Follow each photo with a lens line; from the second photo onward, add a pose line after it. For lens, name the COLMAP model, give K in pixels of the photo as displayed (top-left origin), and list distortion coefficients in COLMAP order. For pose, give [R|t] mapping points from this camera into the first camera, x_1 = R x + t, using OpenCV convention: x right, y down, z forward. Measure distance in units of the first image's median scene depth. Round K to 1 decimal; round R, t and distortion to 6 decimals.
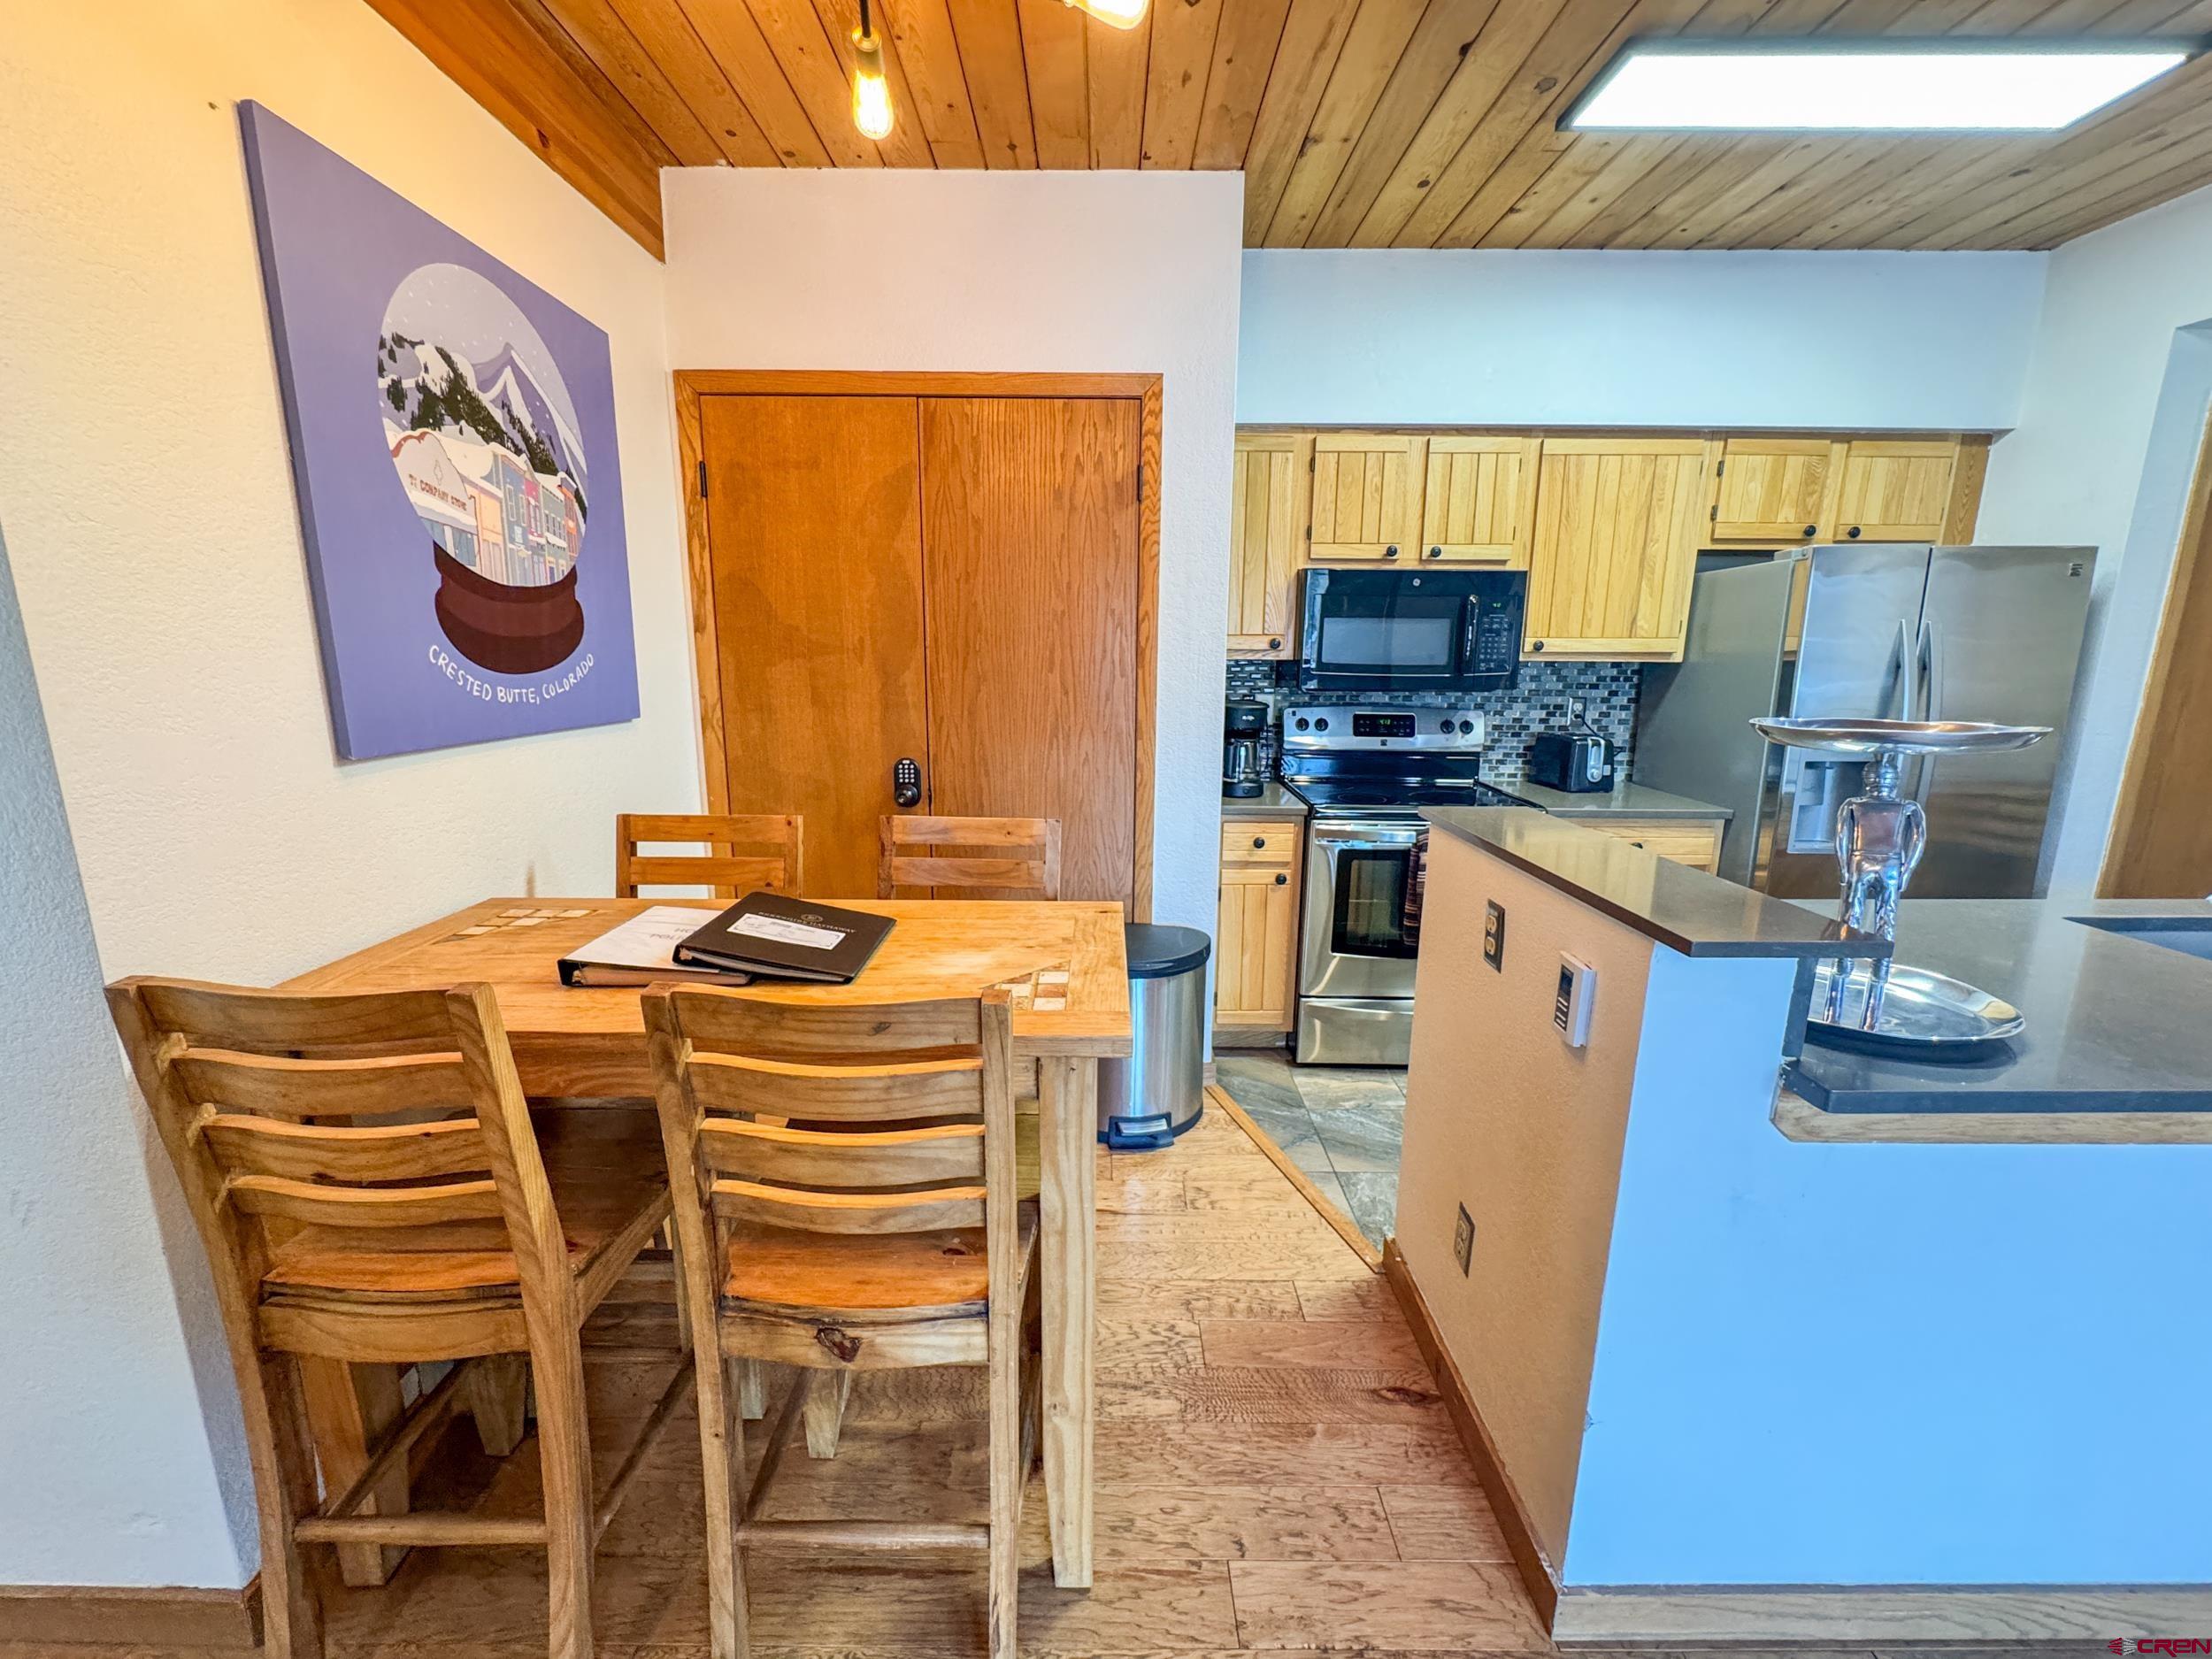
lens RADIAL K [[882.2, 0, 1106.0], [0, 882.2, 829.5], [0, 0, 1]] dist [-0.003284, 0.000026]
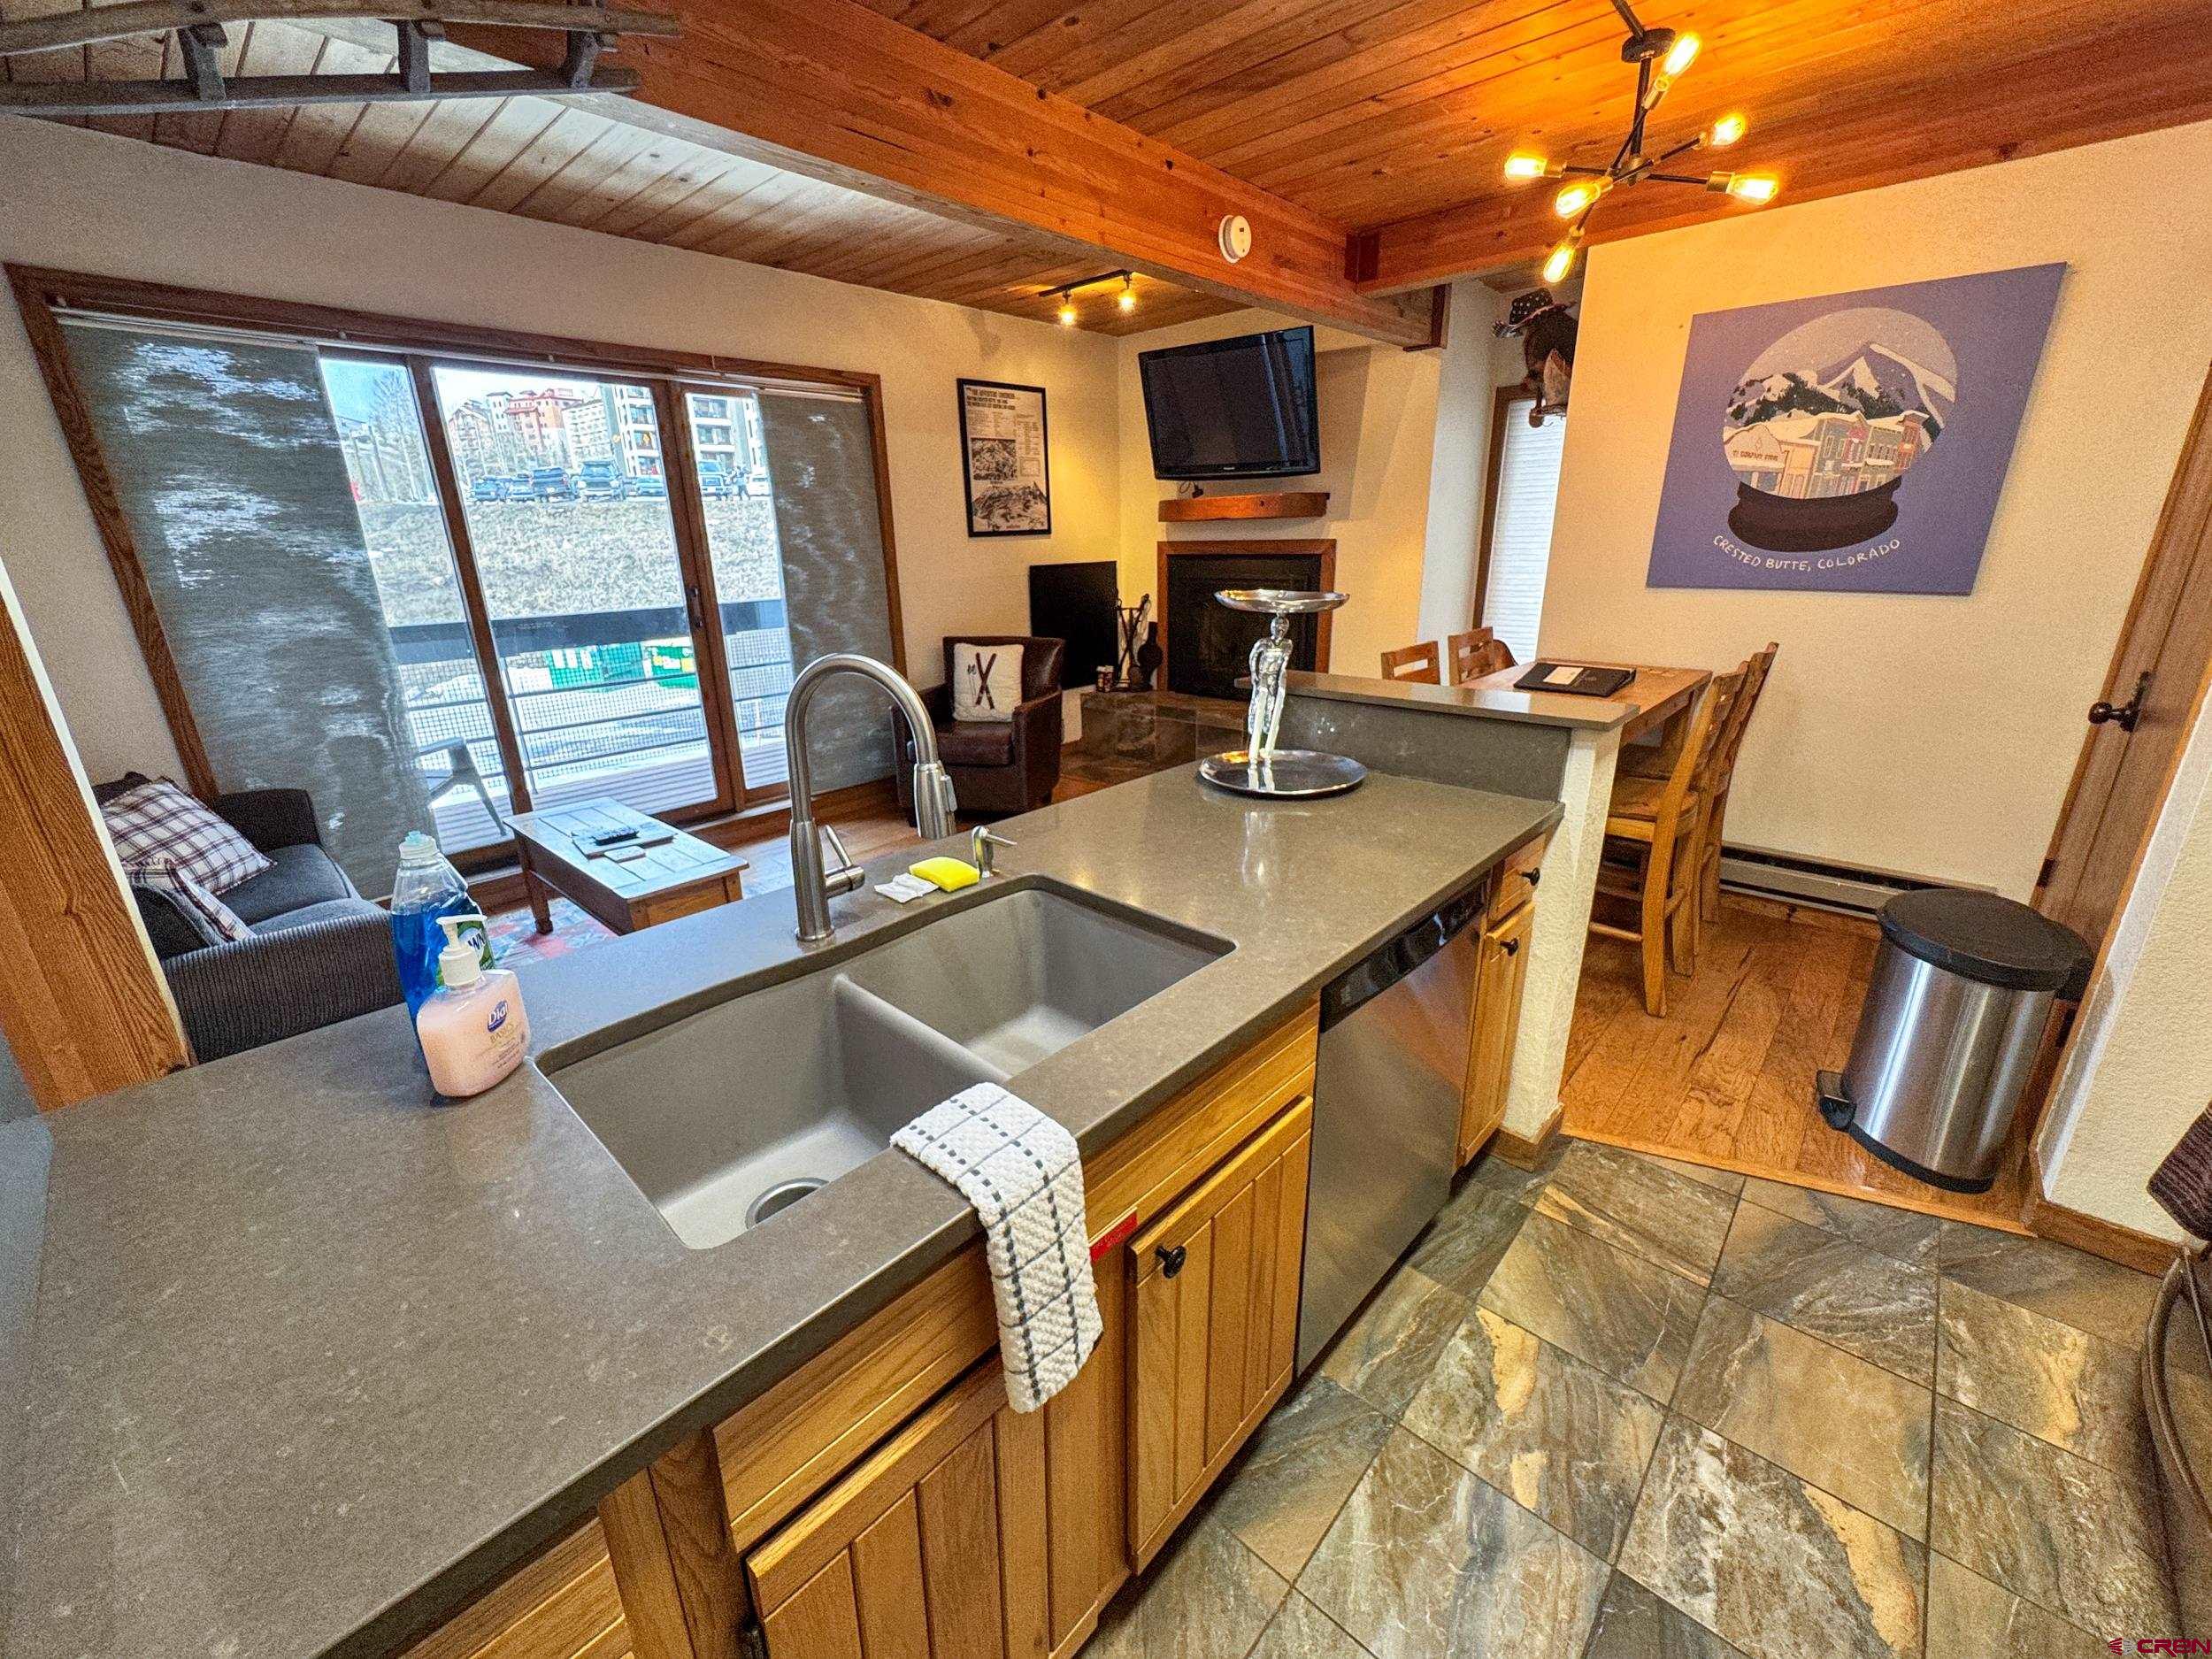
lens RADIAL K [[888.5, 0, 1106.0], [0, 888.5, 829.5], [0, 0, 1]] dist [-0.003237, -0.000143]
pose [[-0.682495, 0.236547, -0.691553, 1.093976], [-0.132701, 0.890350, 0.435508, -0.188532], [0.718742, 0.389002, -0.576270, 0.870242]]
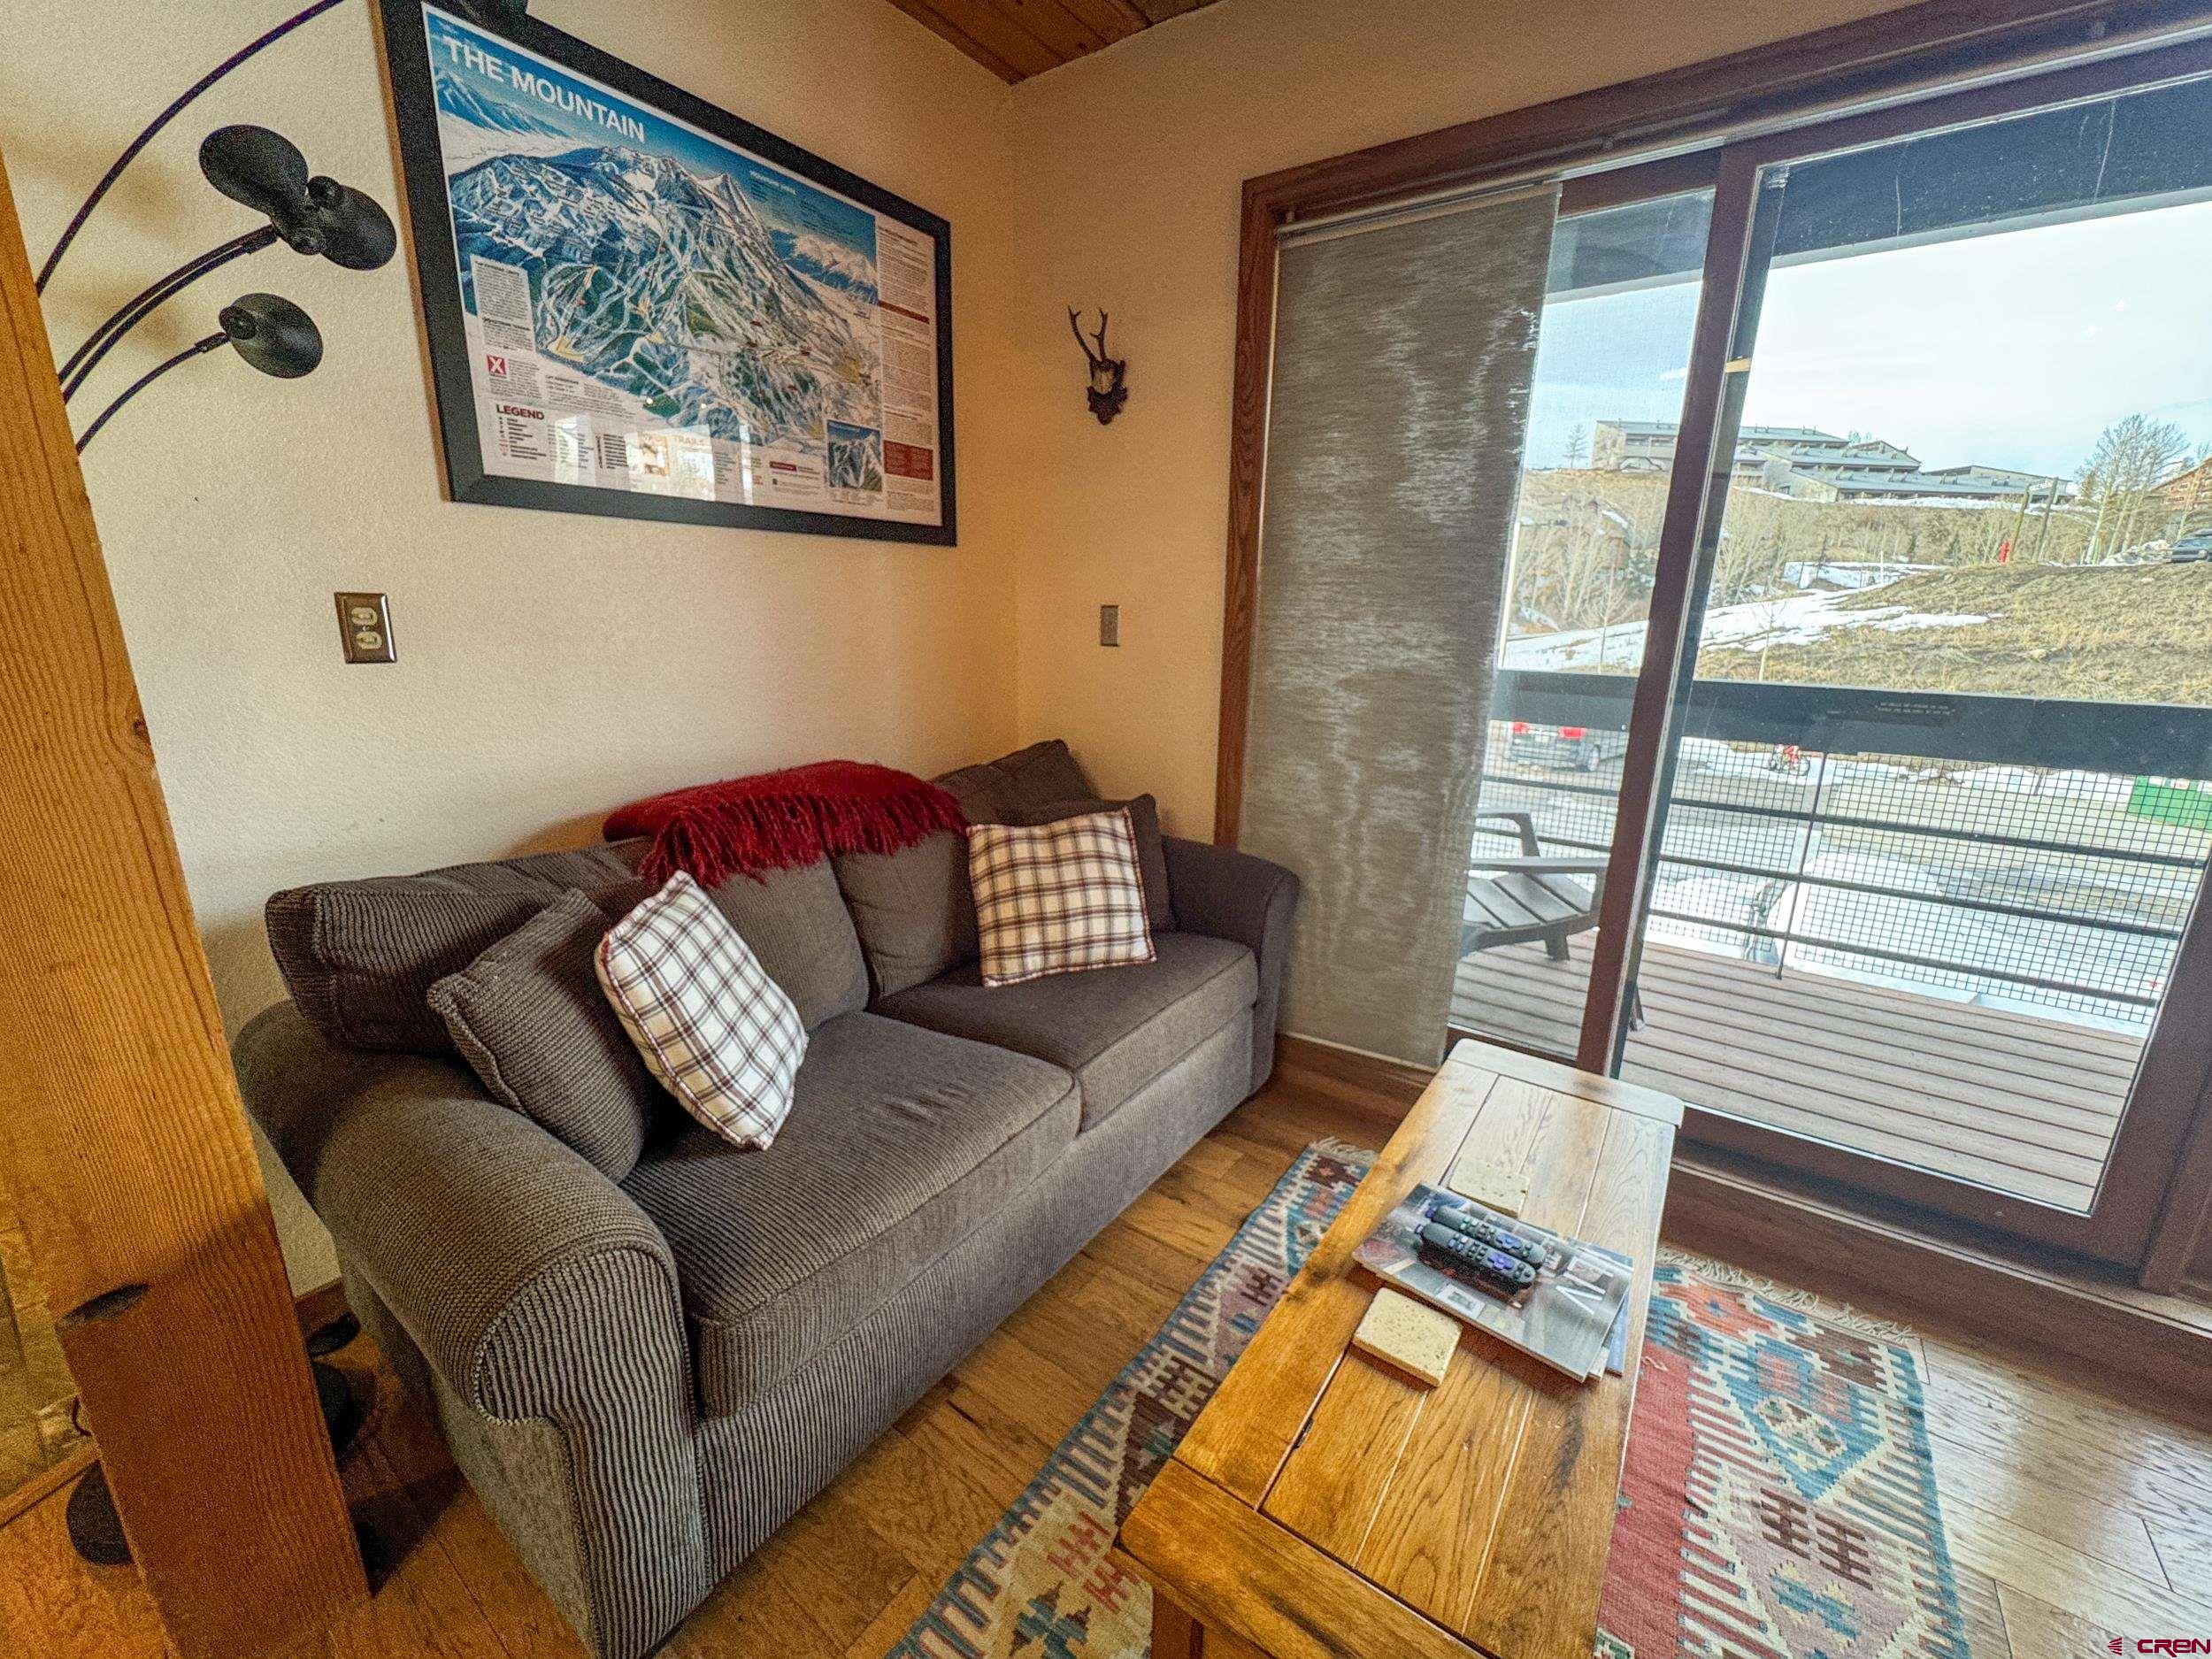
lens RADIAL K [[888.5, 0, 1106.0], [0, 888.5, 829.5], [0, 0, 1]] dist [-0.003237, -0.000143]
pose [[-0.807012, -0.167929, 0.566155, 0.642300], [0.094952, 0.909342, 0.405070, 0.038126], [-0.582852, 0.380654, -0.717904, 0.046359]]
